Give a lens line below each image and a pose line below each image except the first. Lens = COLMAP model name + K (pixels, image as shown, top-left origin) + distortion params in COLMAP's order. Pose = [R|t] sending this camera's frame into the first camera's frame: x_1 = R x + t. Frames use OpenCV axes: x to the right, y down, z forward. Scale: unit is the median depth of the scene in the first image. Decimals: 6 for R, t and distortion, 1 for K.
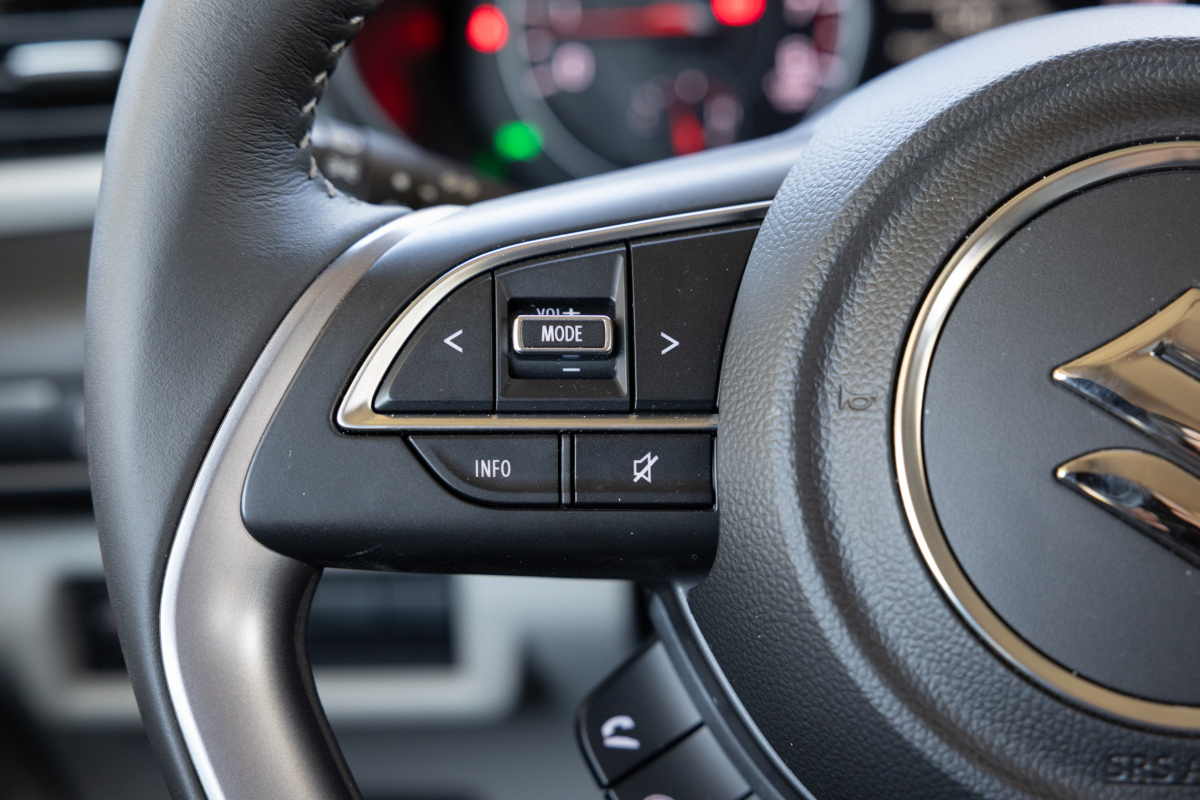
lens RADIAL K [[2256.6, 0, 593.1], [0, 2256.6, 408.6], [0, 0, 1]] dist [0.036193, 0.000000]
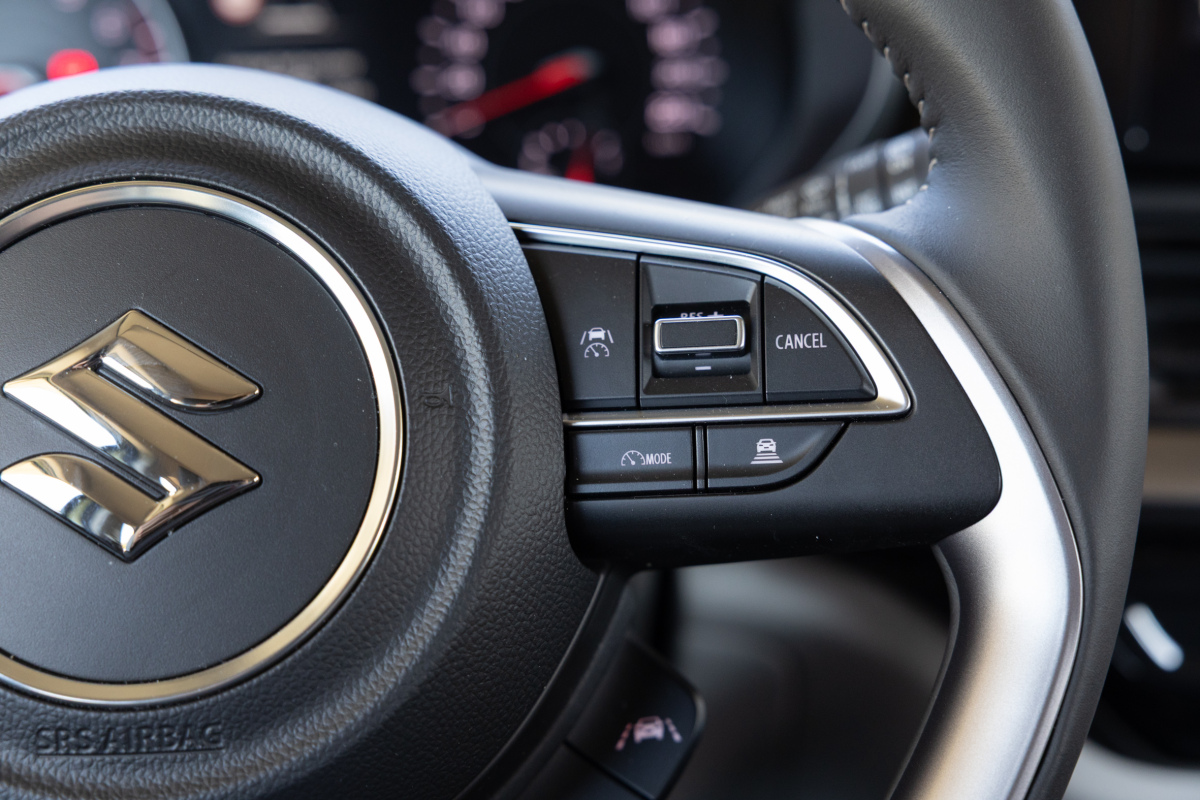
lens RADIAL K [[2256.6, 0, 598.5], [0, 2256.6, 395.2], [0, 0, 1]] dist [0.036193, 0.000000]
pose [[0.993913, -0.004419, 0.110077, 0.356373], [0.009496, 0.998913, -0.045636, 0.040228], [-0.109755, 0.046404, 0.992875, -0.129256]]
